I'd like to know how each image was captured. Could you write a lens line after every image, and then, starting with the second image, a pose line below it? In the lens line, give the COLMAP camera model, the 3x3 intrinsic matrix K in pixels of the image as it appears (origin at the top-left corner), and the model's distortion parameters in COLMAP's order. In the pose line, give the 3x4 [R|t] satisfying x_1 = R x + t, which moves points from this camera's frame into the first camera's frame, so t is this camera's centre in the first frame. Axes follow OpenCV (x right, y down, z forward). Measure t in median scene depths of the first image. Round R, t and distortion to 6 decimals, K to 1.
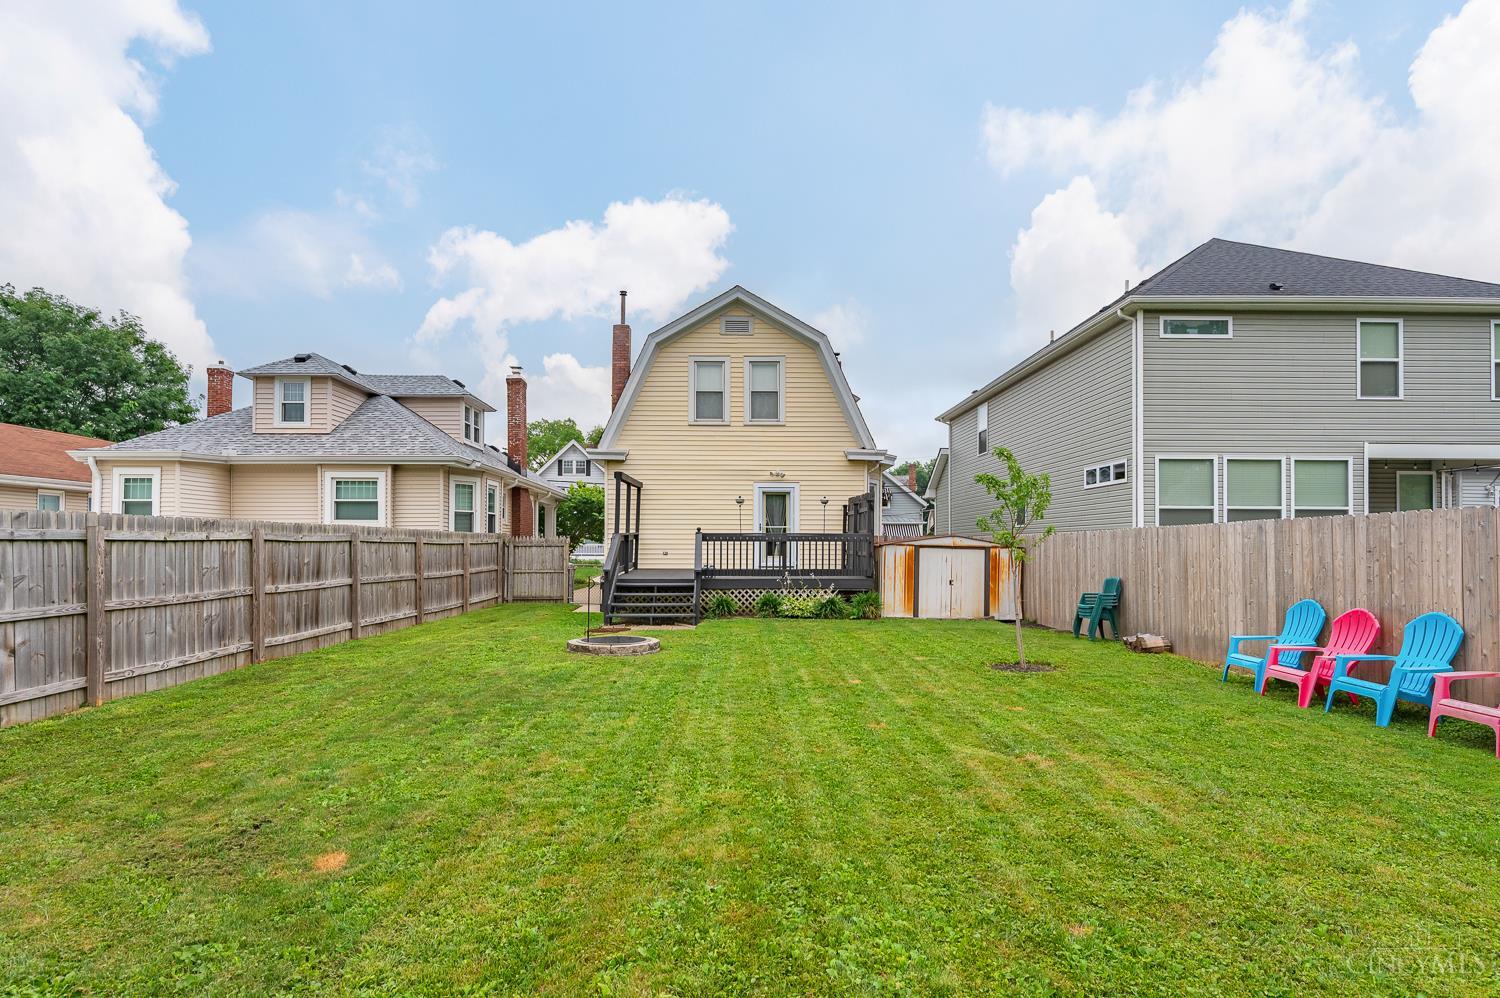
lens RADIAL K [[758.6, 0, 740.9], [0, 758.6, 541.2], [0, 0, 1]] dist [0.007136, -0.000133]
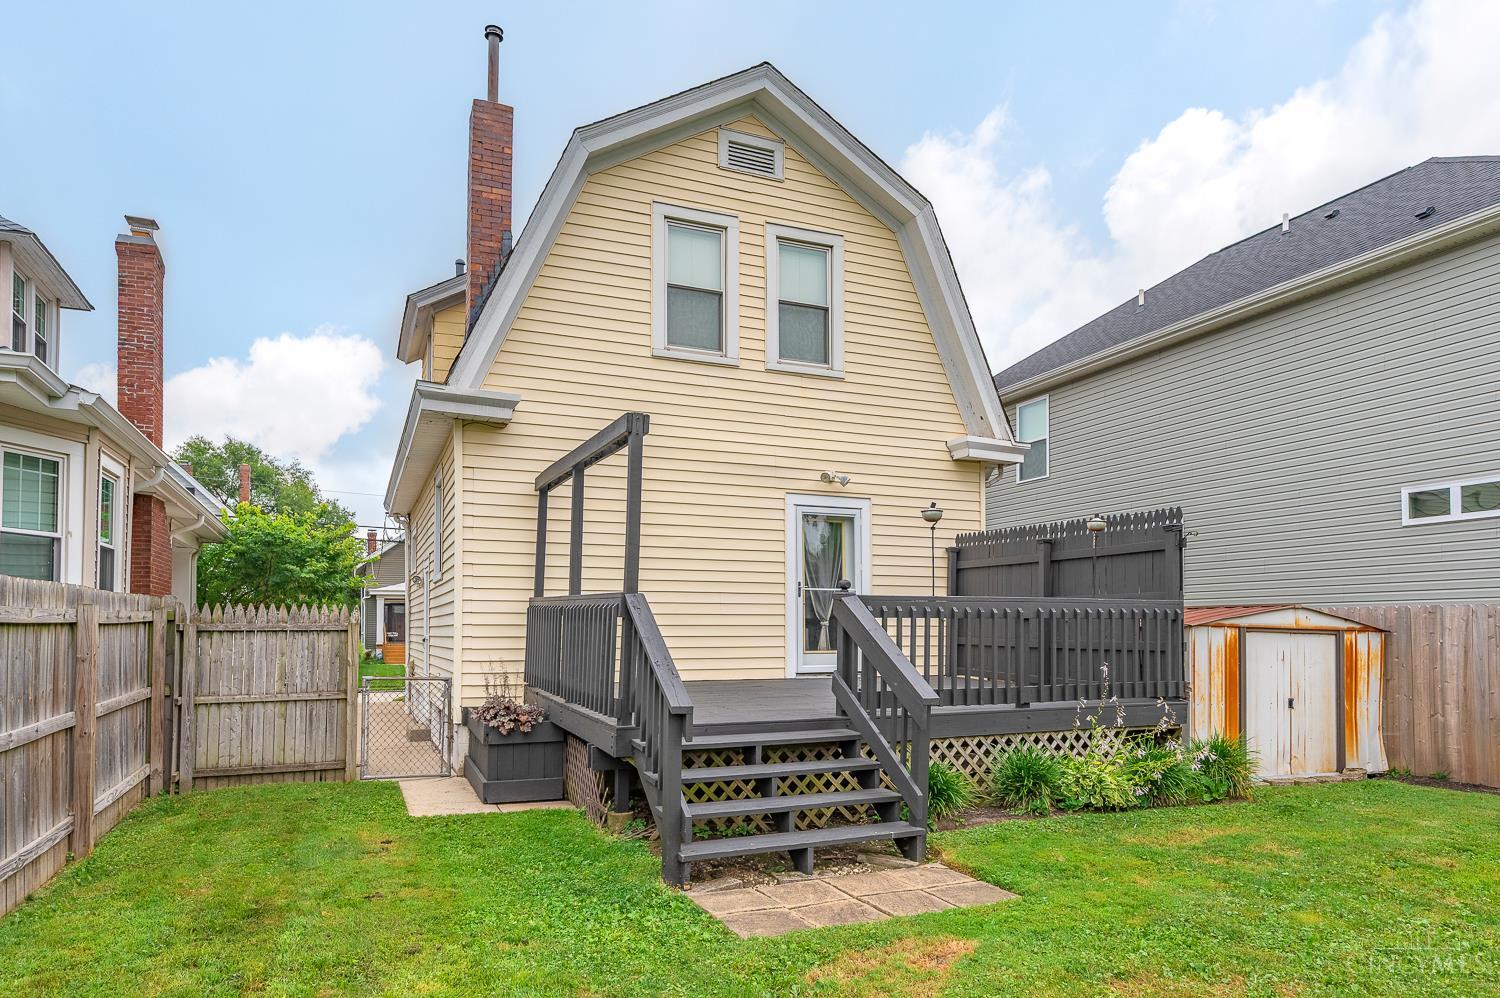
lens RADIAL K [[932.1, 0, 750.9], [0, 932.1, 601.4], [0, 0, 1]] dist [-0.001141, -0.002337]
pose [[0.924206, 0.008469, 0.381801, -0.232543], [0.000752, 0.999712, -0.023995, 0.002926], [-0.381894, 0.022464, 0.923933, 0.501671]]
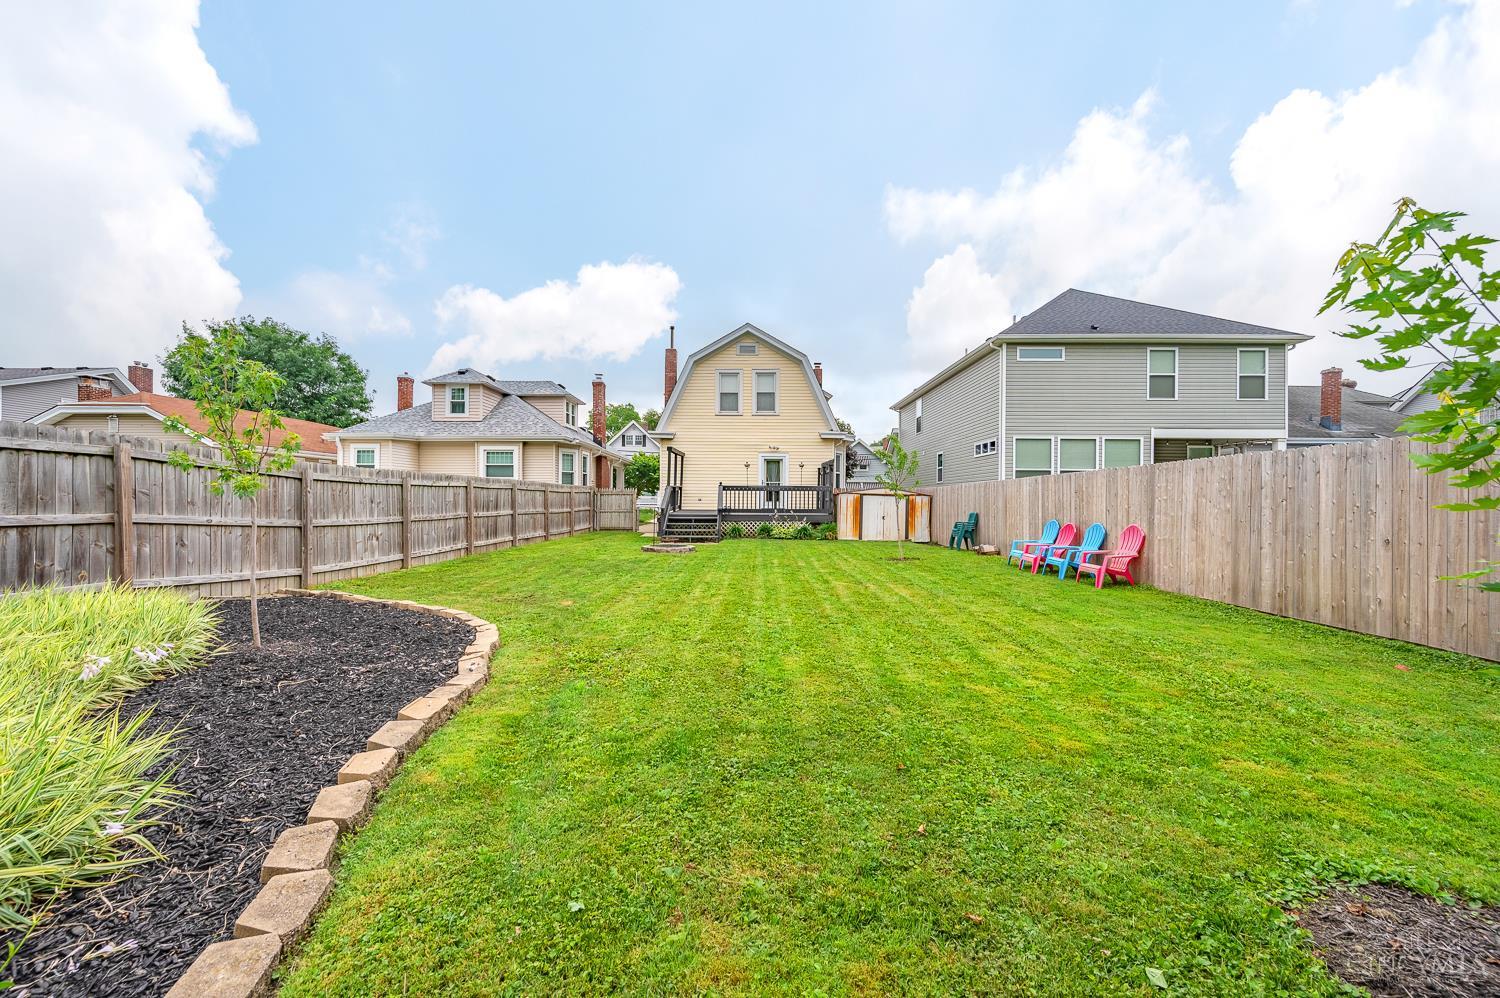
lens RADIAL K [[592.4, 0, 750.0], [0, 592.4, 499.0], [0, 0, 1]] dist [-0.001121, 0.000065]
pose [[0.999848, 0.001947, -0.017302, 0.022278], [-0.001890, 0.999993, 0.003274, 0.011110], [0.017308, -0.003241, 0.999845, -0.189820]]
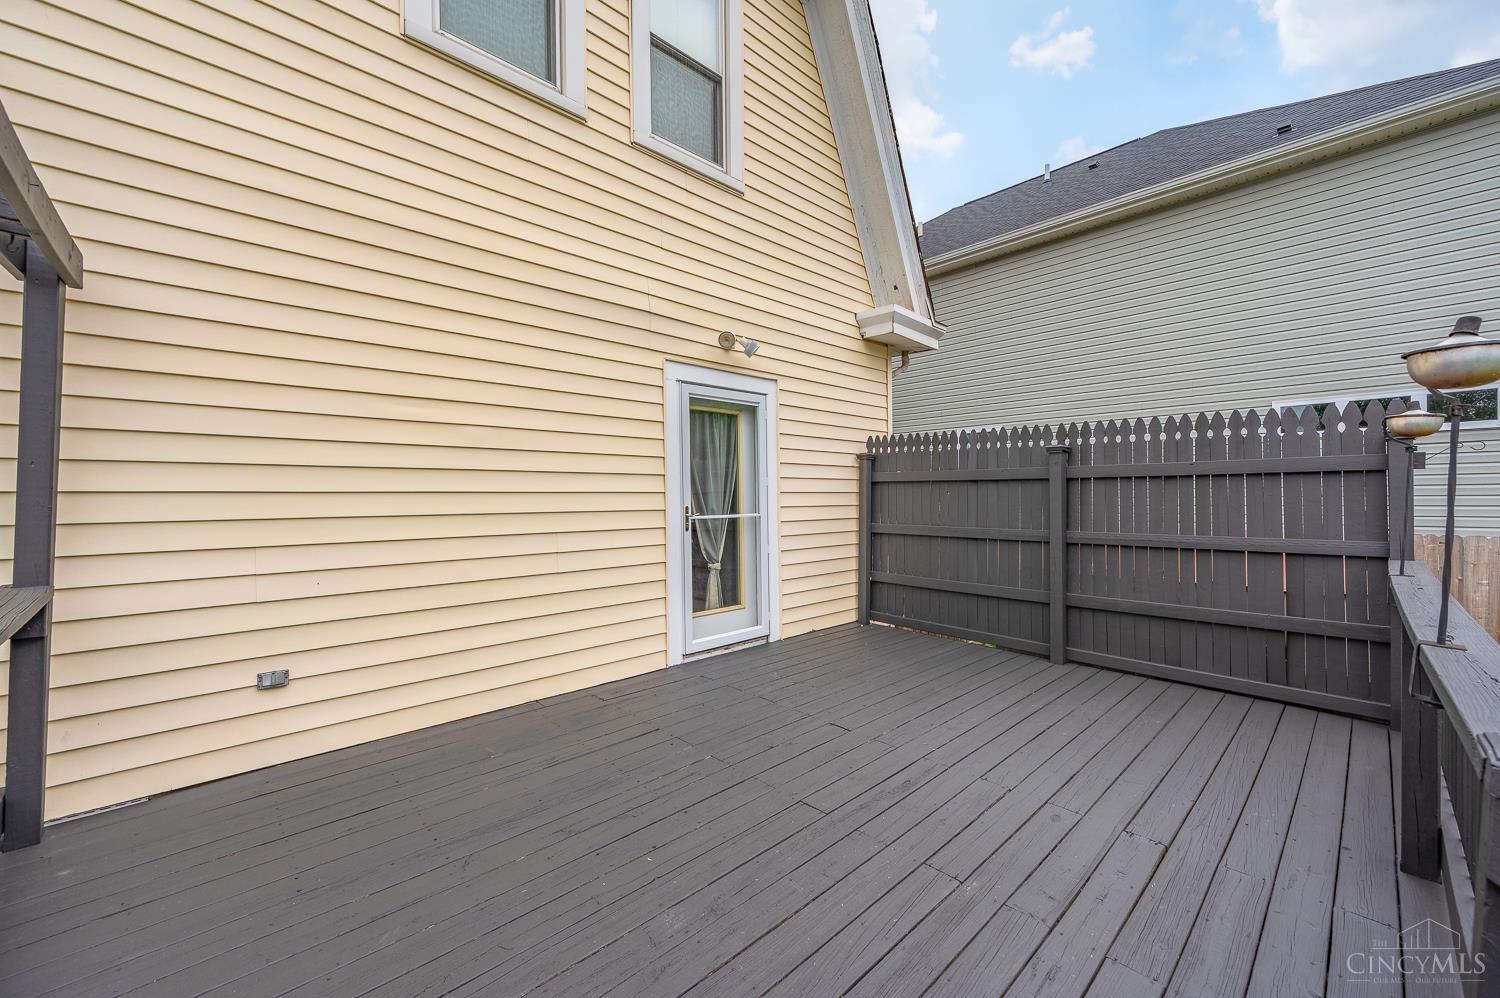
lens RADIAL K [[602.8, 0, 750.0], [0, 602.8, 499.0], [0, 0, 1]] dist [-0.000149, -0.000093]
pose [[0.734185, -0.011347, 0.678855, -0.117813], [0.006899, 0.999933, 0.009254, -0.029323], [-0.678915, -0.002111, 0.734214, 0.853059]]
